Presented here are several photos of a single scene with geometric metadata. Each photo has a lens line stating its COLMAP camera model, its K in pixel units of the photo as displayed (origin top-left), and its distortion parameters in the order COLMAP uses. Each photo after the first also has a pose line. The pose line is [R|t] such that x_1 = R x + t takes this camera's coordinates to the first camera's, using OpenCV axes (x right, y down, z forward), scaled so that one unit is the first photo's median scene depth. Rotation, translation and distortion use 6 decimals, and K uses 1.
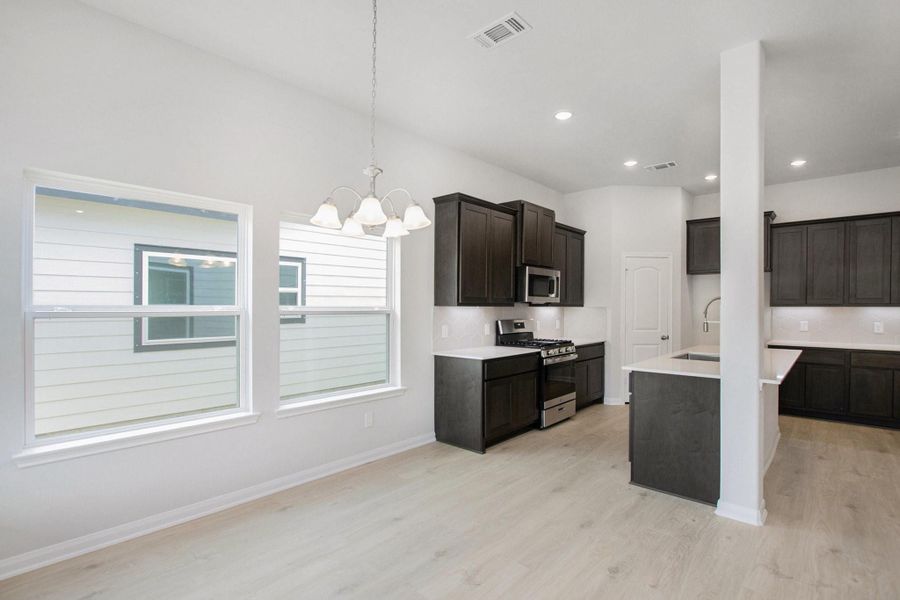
lens RADIAL K [[422.4, 0, 447.5], [0, 422.4, 303.0], [0, 0, 1]] dist [-0.028515, 0.001126]
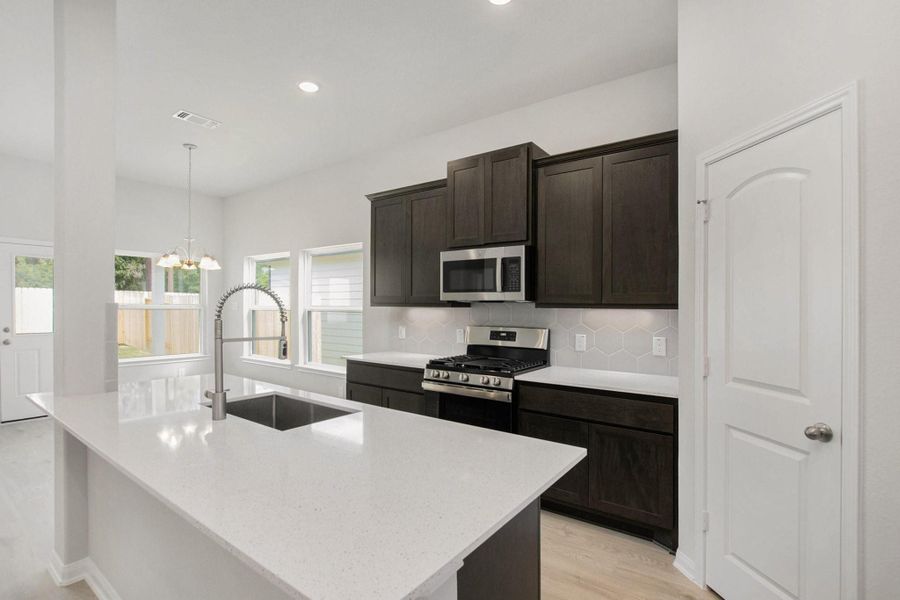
lens RADIAL K [[422.4, 0, 447.5], [0, 422.4, 303.0], [0, 0, 1]] dist [-0.028515, 0.001126]
pose [[0.115262, -0.009836, -0.993286, 0.944479], [0.000305, 0.999951, -0.009867, 0.008996], [0.993335, 0.000834, 0.115259, 0.959292]]
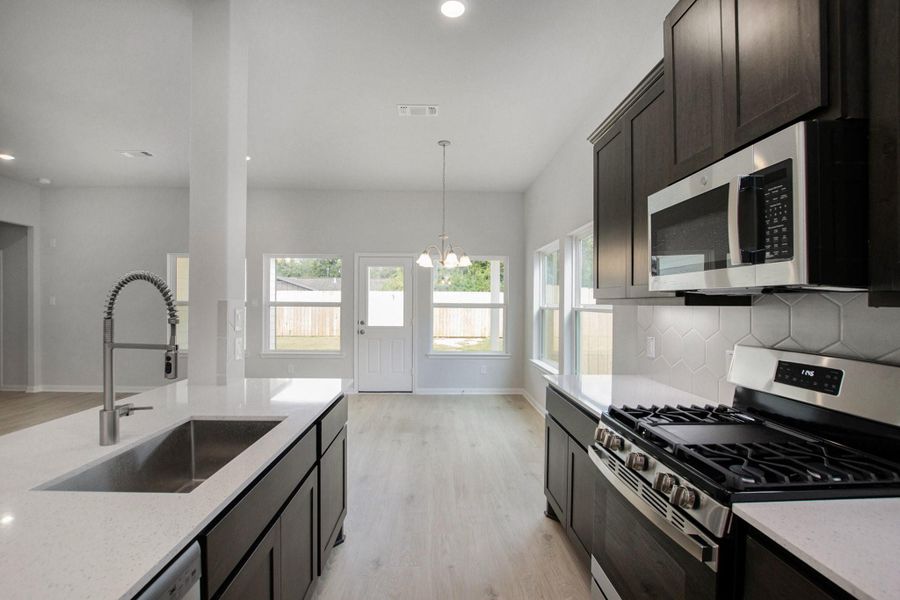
lens RADIAL K [[422.4, 0, 447.5], [0, 422.4, 303.0], [0, 0, 1]] dist [-0.028515, 0.001126]
pose [[-0.705448, -0.007245, -0.708725, 0.593958], [-0.003076, 0.999970, -0.007161, 0.010469], [0.708755, -0.002871, -0.705449, 1.174043]]
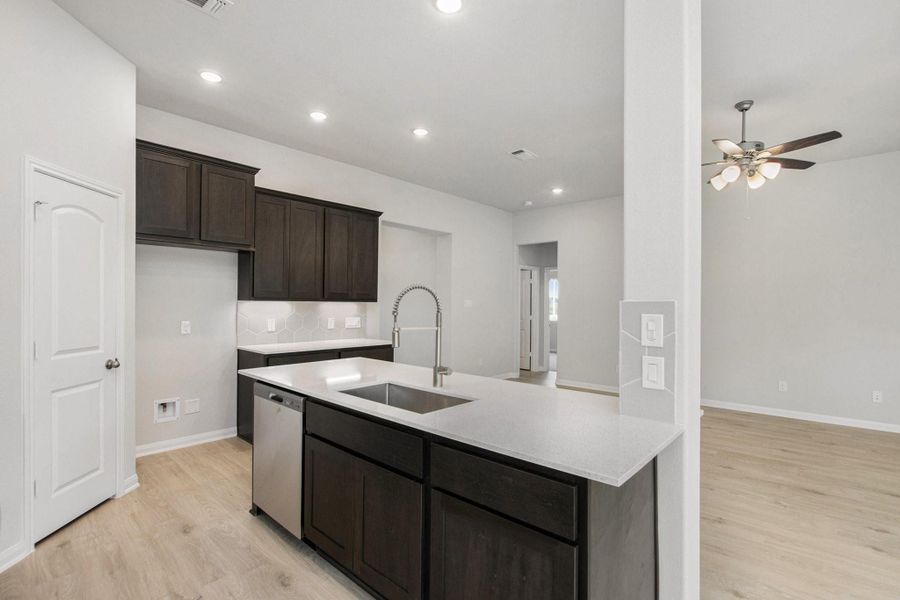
lens RADIAL K [[422.4, 0, 447.5], [0, 422.4, 303.0], [0, 0, 1]] dist [-0.028515, 0.001126]
pose [[-0.003461, -0.001492, 0.999993, 0.059294], [-0.015405, 0.999880, 0.001438, 0.008024], [-0.999875, -0.015400, -0.003484, 0.793756]]
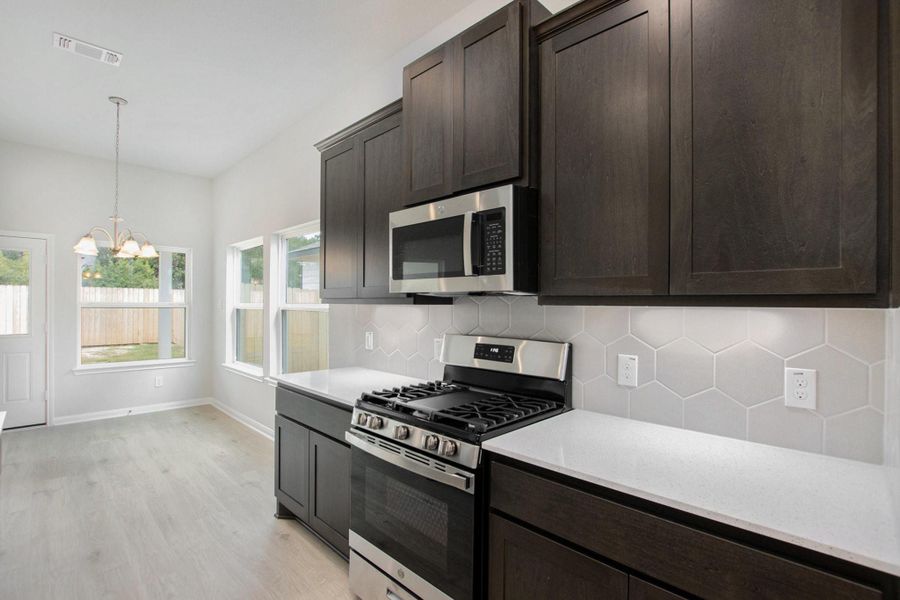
lens RADIAL K [[424.0, 0, 449.5], [0, 424.0, 303.0], [0, 0, 1]] dist [-0.024922, 0.000880]
pose [[-0.033681, -0.006617, -0.999411, 0.651909], [0.000768, 0.999978, -0.006646, 0.010779], [0.999432, -0.000992, -0.033675, 1.114810]]
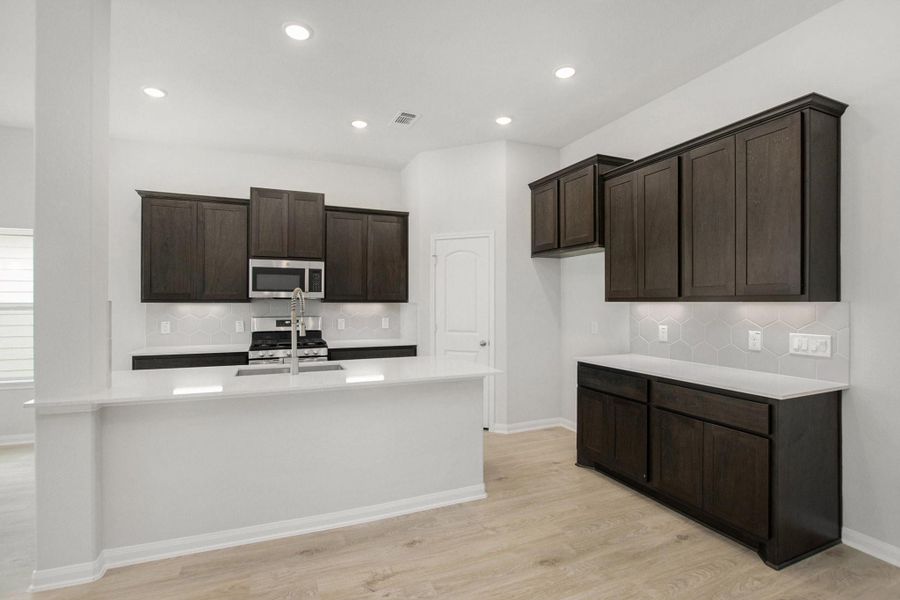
lens RADIAL K [[422.4, 0, 447.5], [0, 422.4, 303.0], [0, 0, 1]] dist [-0.028515, 0.001126]
pose [[0.908052, -0.001672, -0.418855, 0.996021], [0.005315, 0.999958, 0.007531, 0.004828], [0.418825, -0.009065, 0.908022, 0.363052]]
